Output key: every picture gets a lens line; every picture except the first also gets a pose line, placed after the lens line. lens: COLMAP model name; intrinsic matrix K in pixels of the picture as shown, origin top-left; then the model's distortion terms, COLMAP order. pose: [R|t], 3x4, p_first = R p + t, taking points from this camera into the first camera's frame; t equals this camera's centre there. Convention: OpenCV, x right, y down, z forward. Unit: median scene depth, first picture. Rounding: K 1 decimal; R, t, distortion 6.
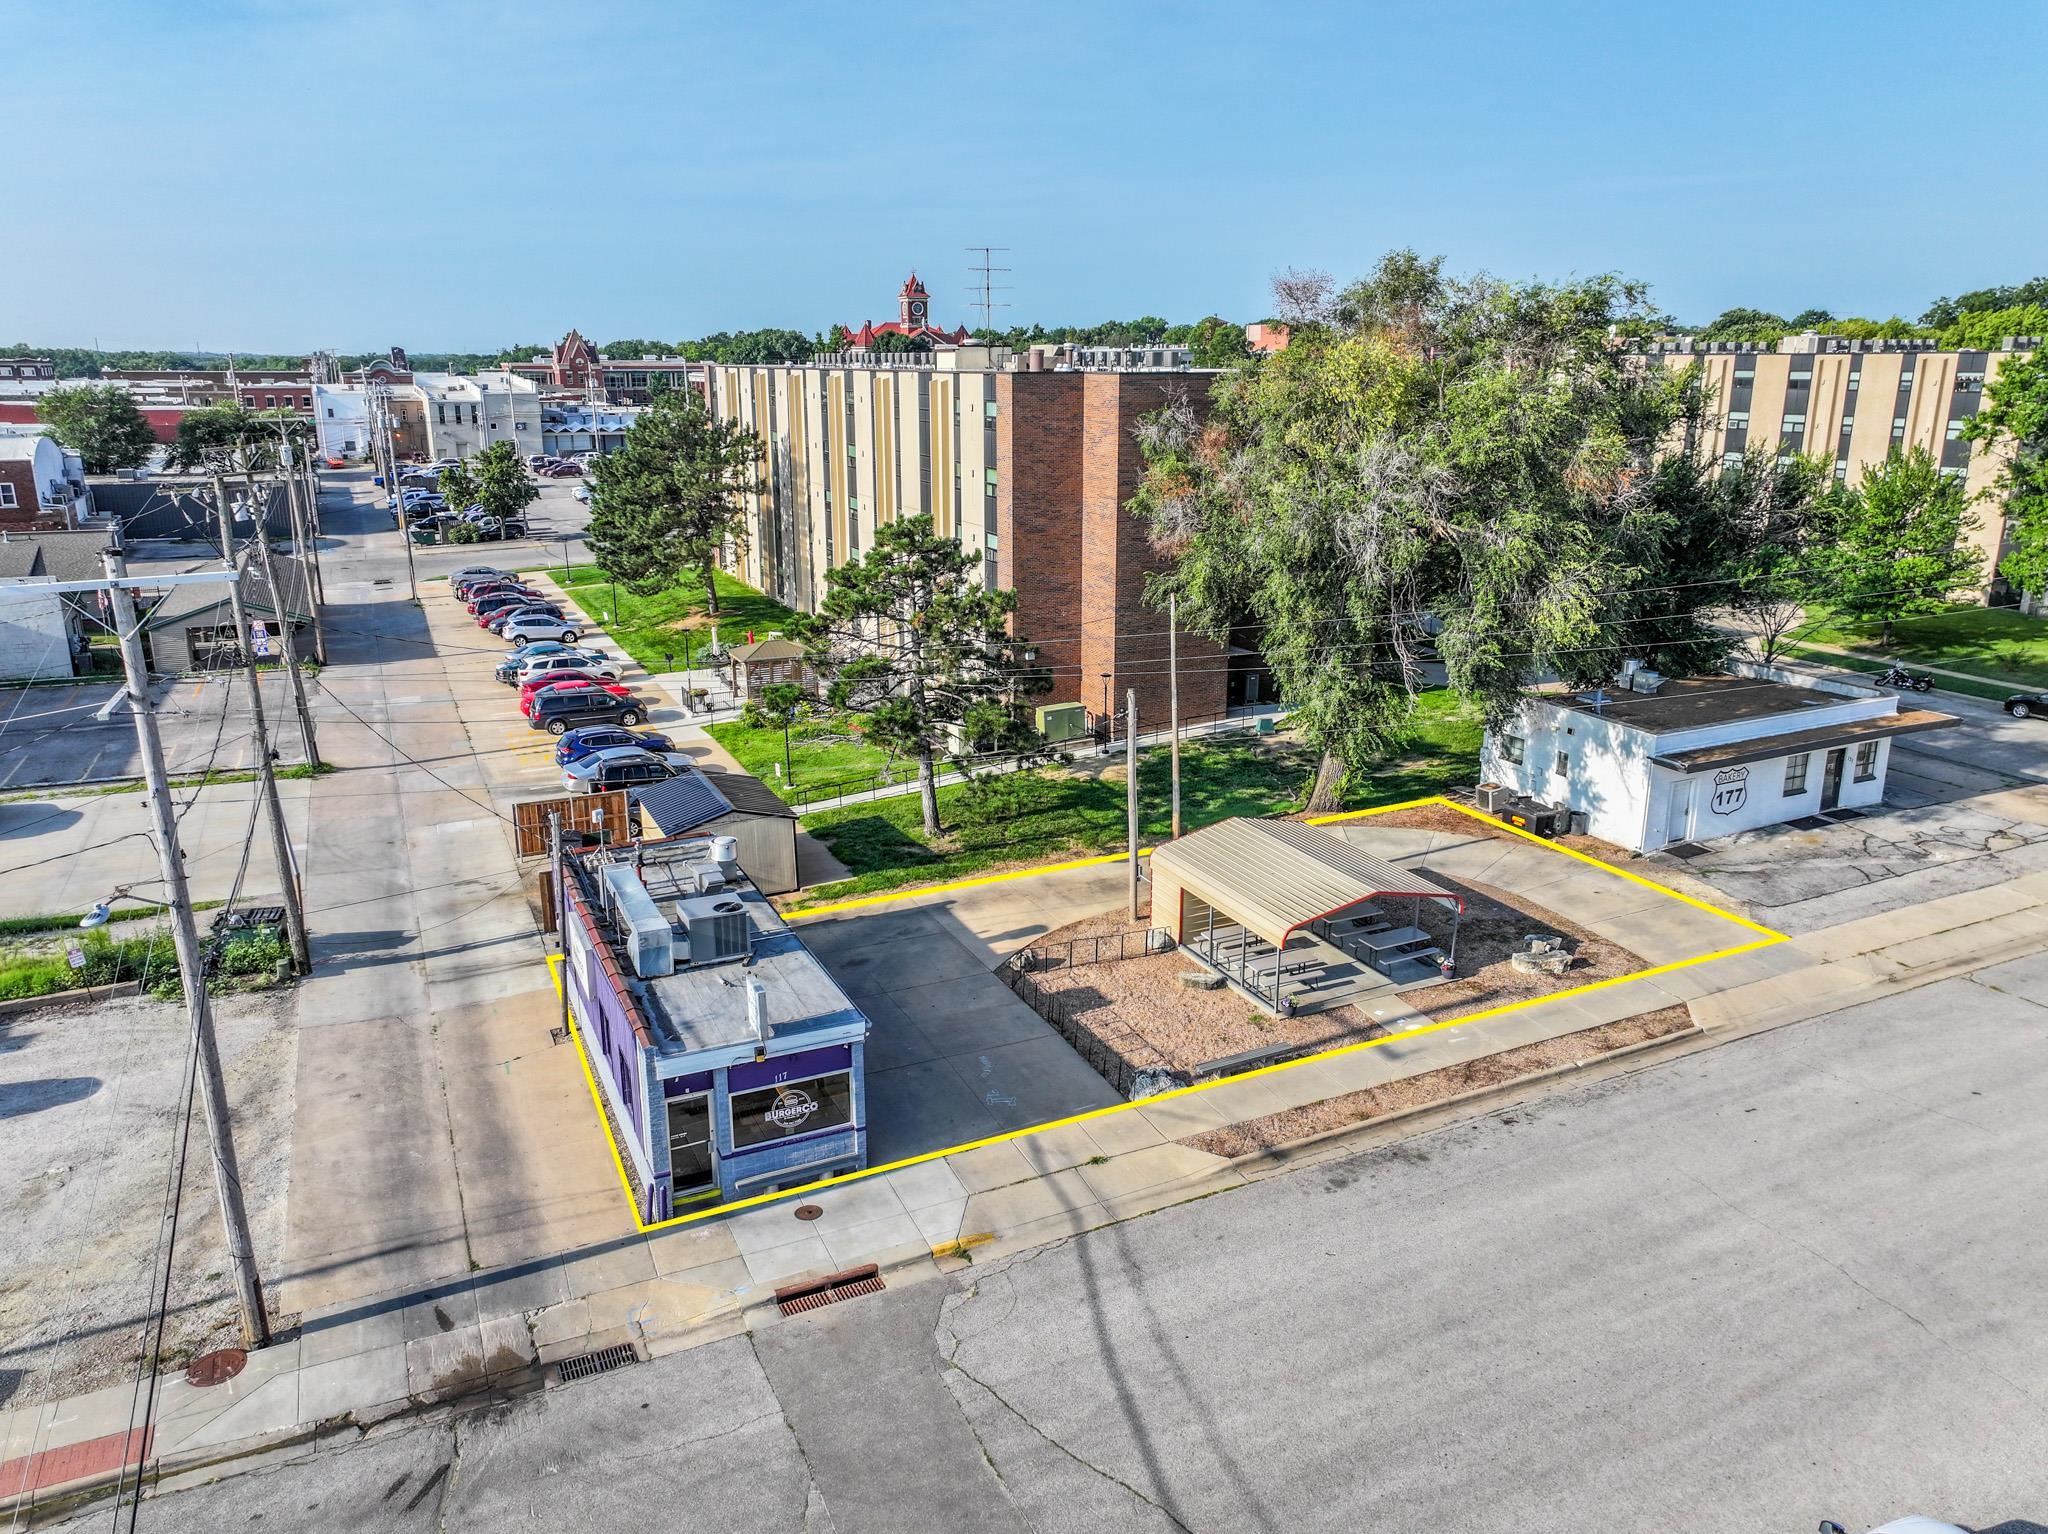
lens RADIAL K [[1439.5, 0, 1033.2], [0, 1439.5, 755.1], [0, 0, 1]] dist [0.002214, 0.011430]
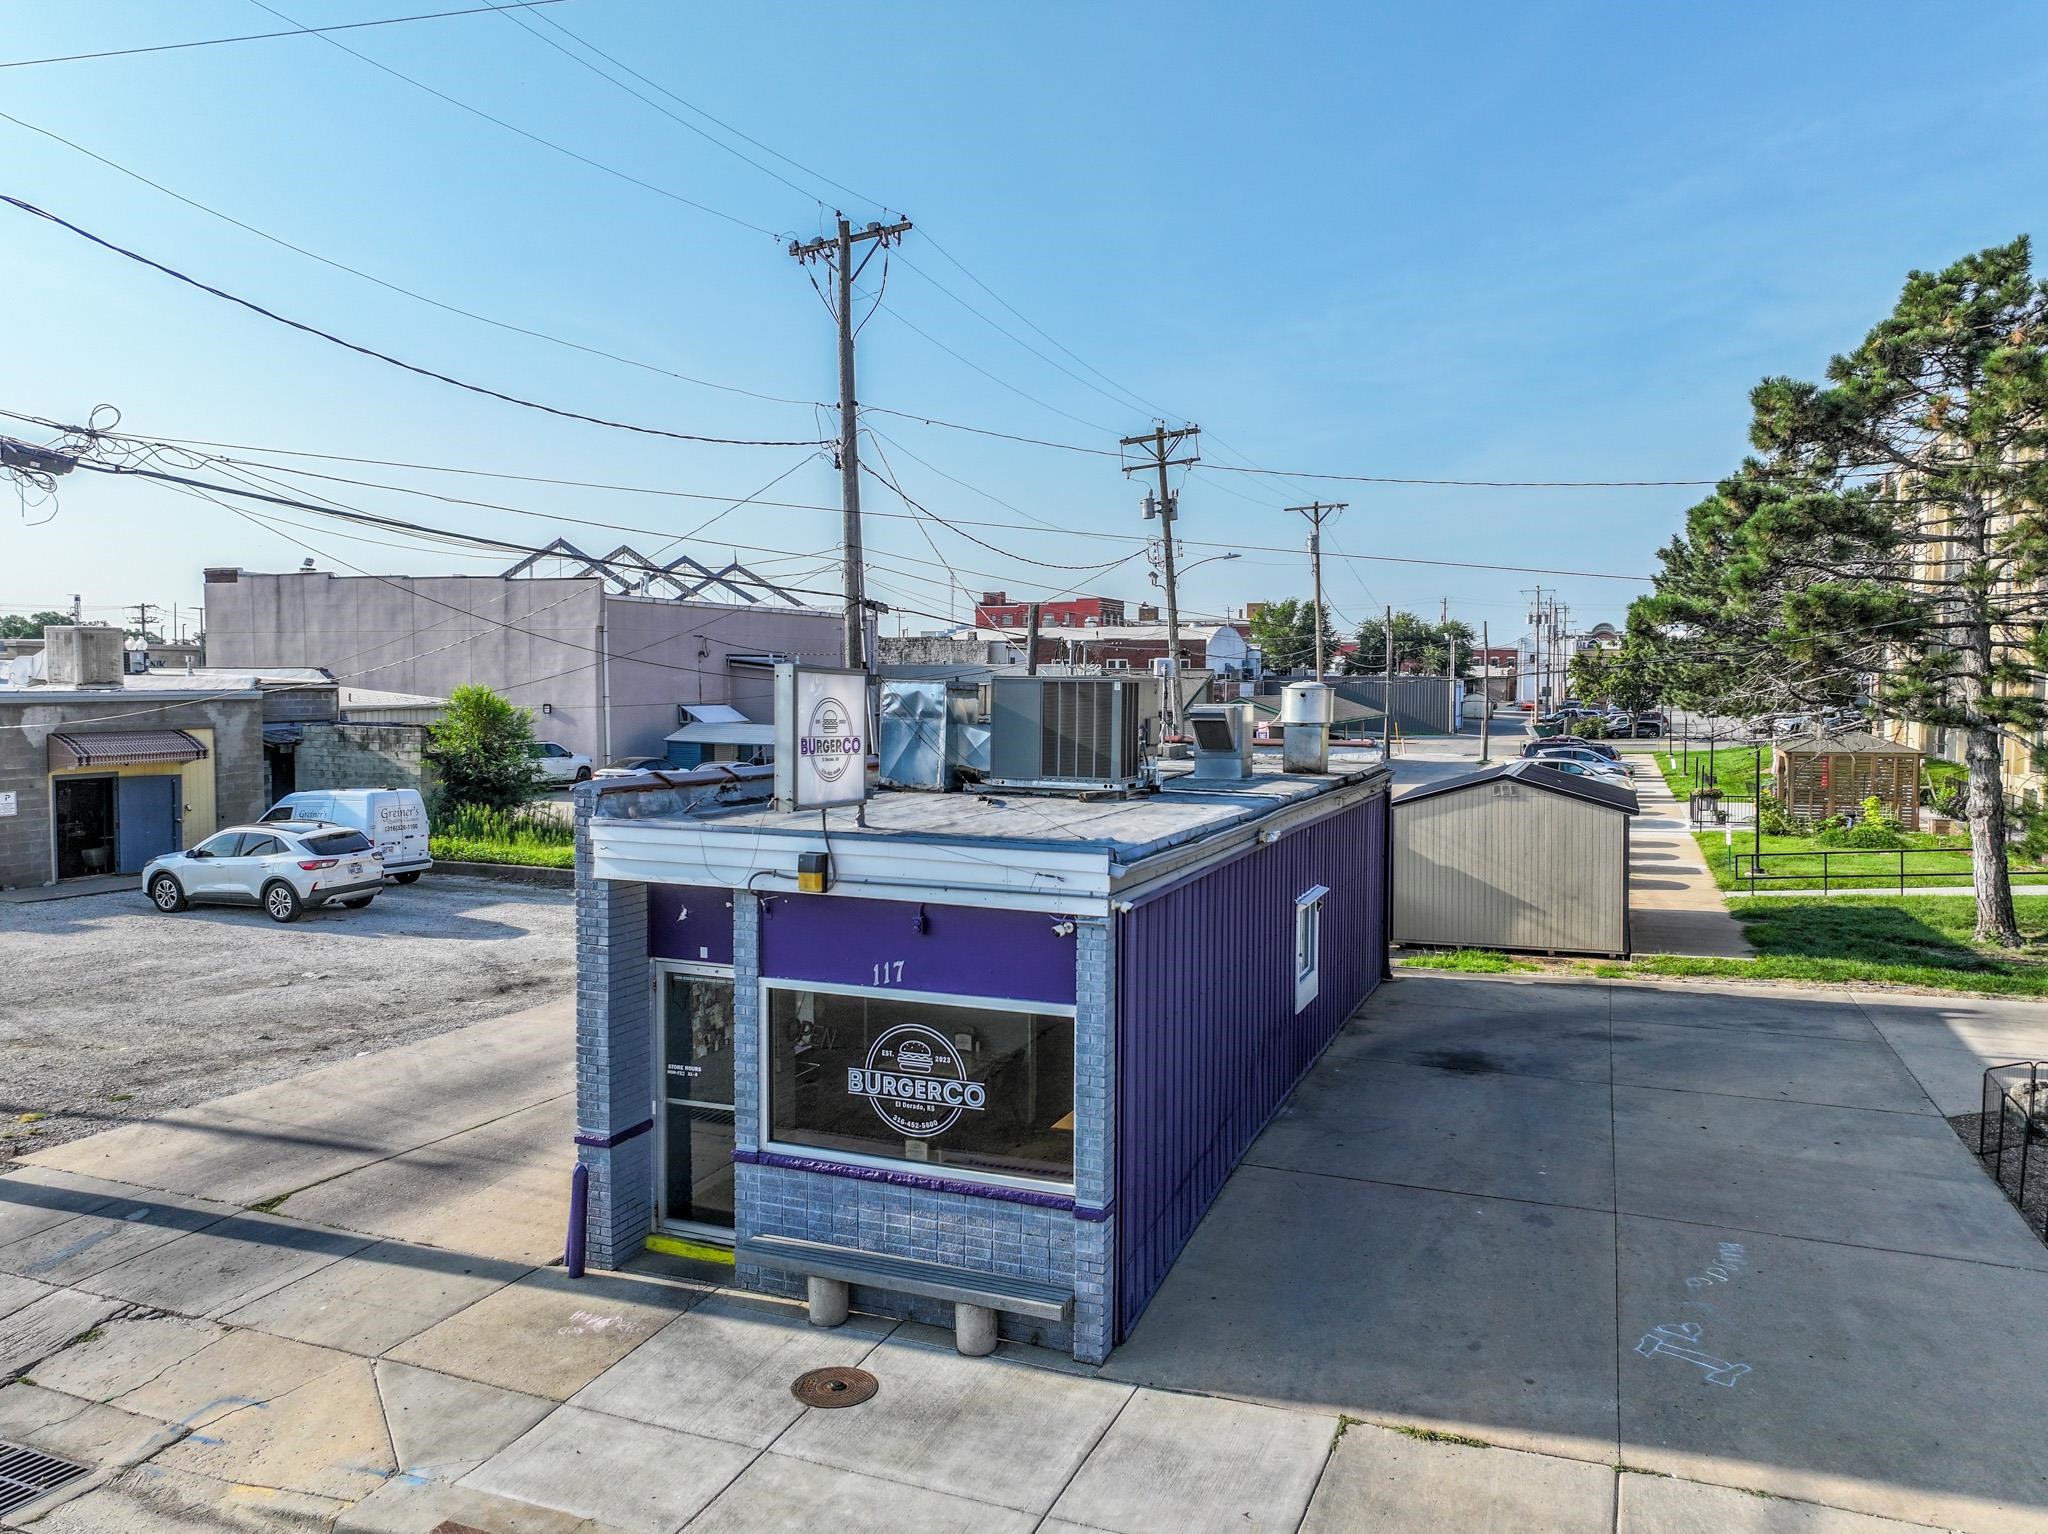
lens RADIAL K [[1439.5, 0, 1031.9], [0, 1439.5, 763.3], [0, 0, 1]] dist [0.002214, 0.011430]
pose [[0.678299, 0.043637, -0.733489, 0.079976], [-0.197914, 0.972193, -0.125184, 0.156879], [0.707630, 0.230080, 0.668074, 0.576806]]
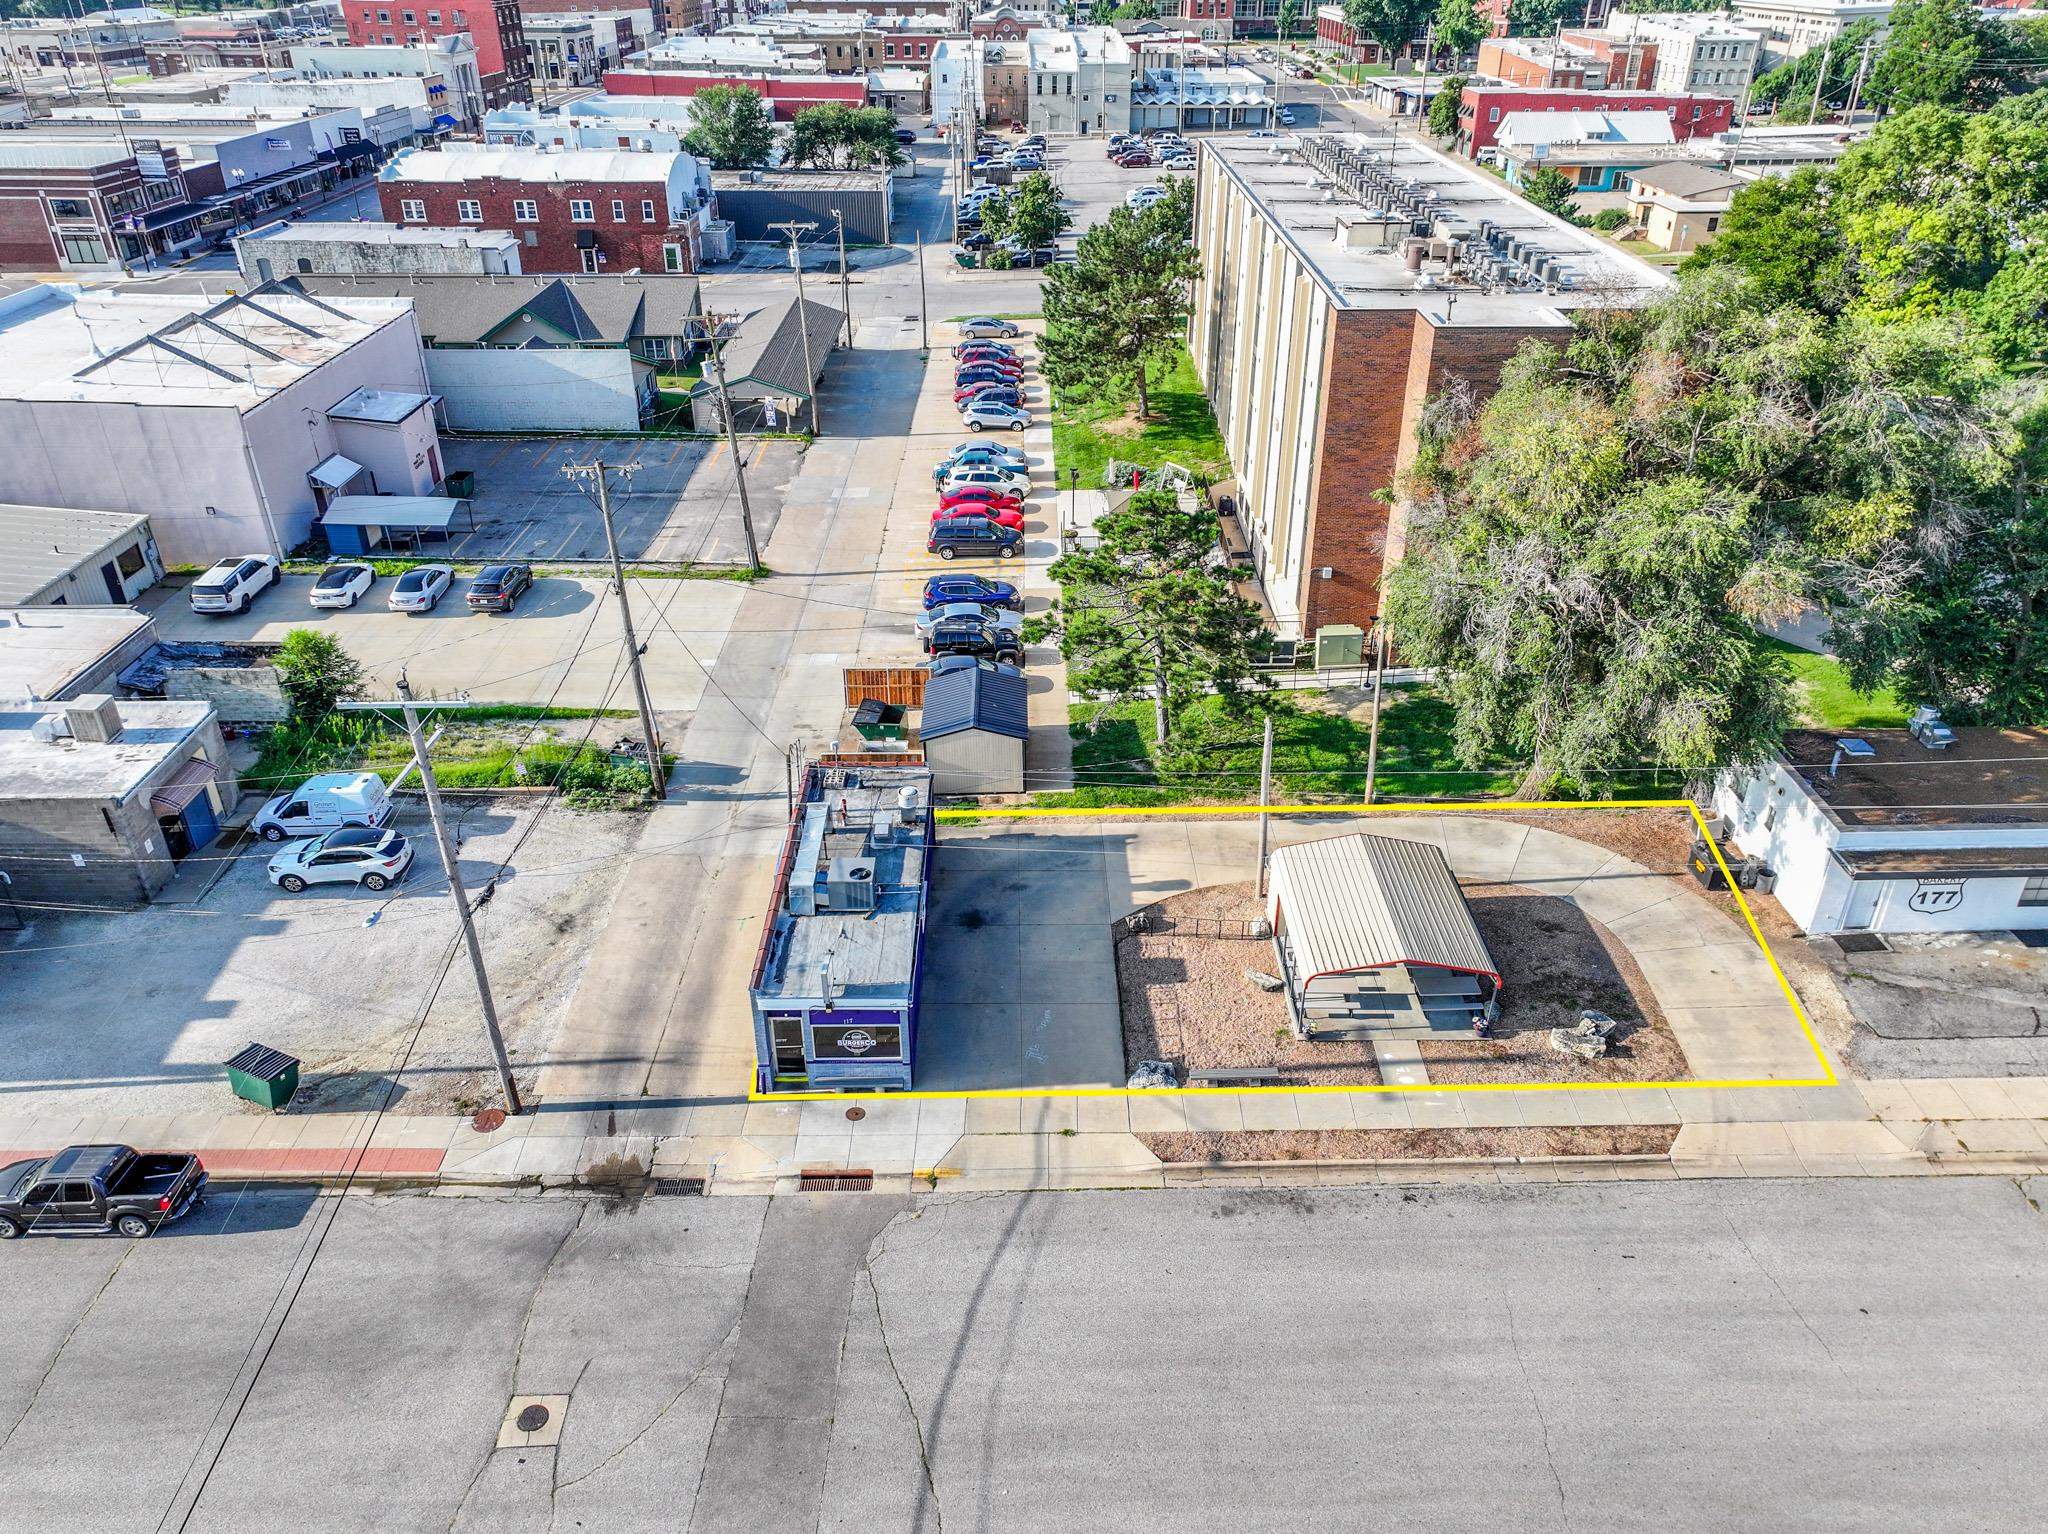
lens RADIAL K [[1439.5, 0, 1034.6], [0, 1439.5, 756.1], [0, 0, 1]] dist [0.002214, 0.011430]
pose [[0.908300, 0.207005, -0.363511, 0.332668], [-0.109693, 0.956433, 0.270562, -0.315155], [0.403682, -0.205877, 0.891435, -0.093361]]
